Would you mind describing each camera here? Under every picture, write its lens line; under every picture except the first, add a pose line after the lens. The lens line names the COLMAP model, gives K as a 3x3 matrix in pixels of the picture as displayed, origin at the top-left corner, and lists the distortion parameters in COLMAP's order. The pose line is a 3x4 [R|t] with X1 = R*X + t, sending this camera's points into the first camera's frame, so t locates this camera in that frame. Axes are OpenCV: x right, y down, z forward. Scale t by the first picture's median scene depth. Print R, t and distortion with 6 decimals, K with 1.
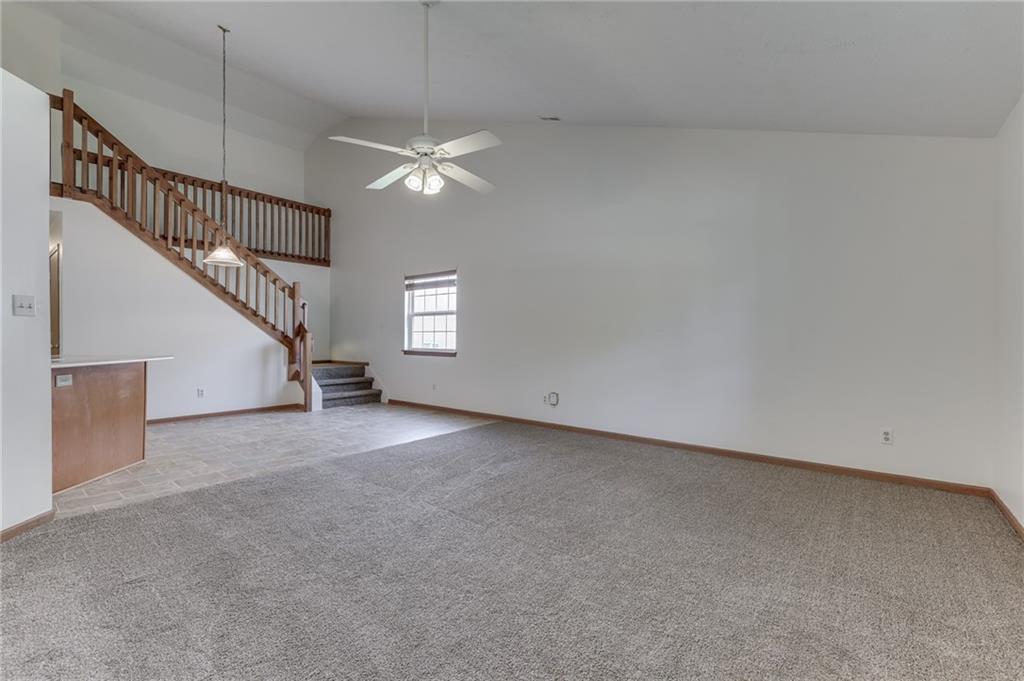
lens RADIAL K [[424.9, 0, 515.8], [0, 424.9, 337.8], [0, 0, 1]] dist [0.000491, -0.000115]
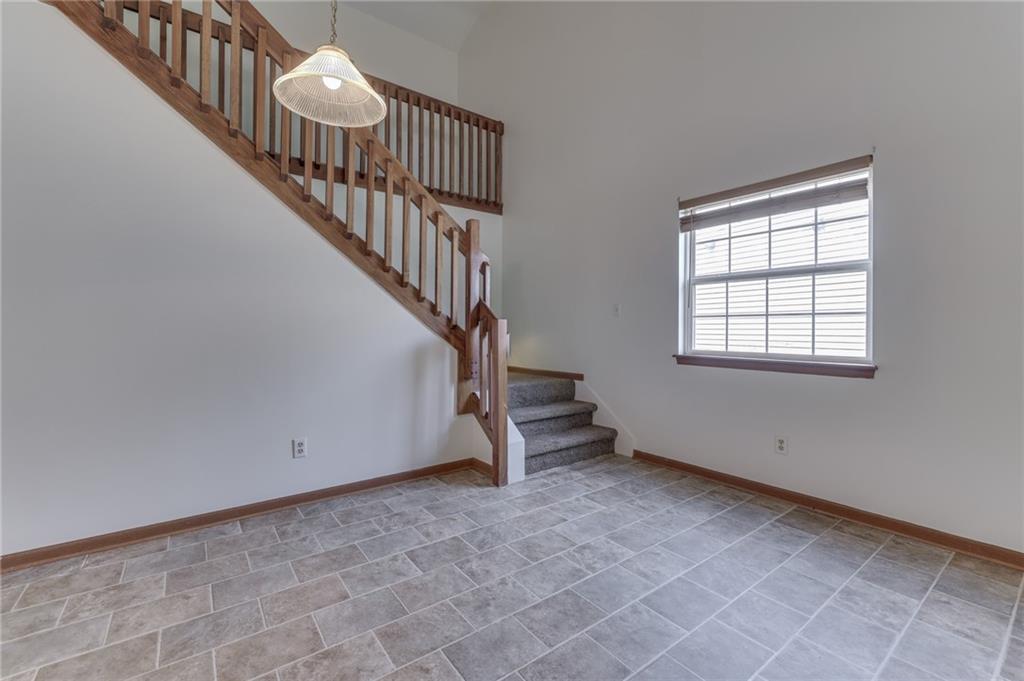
lens RADIAL K [[446.2, 0, 536.5], [0, 446.2, 324.5], [0, 0, 1]] dist [-0.000663, -0.000211]
pose [[0.975856, -0.003297, -0.218388, -0.326797], [0.001355, 0.999958, -0.009044, -0.001194], [0.218409, 0.008529, 0.975820, 0.498927]]
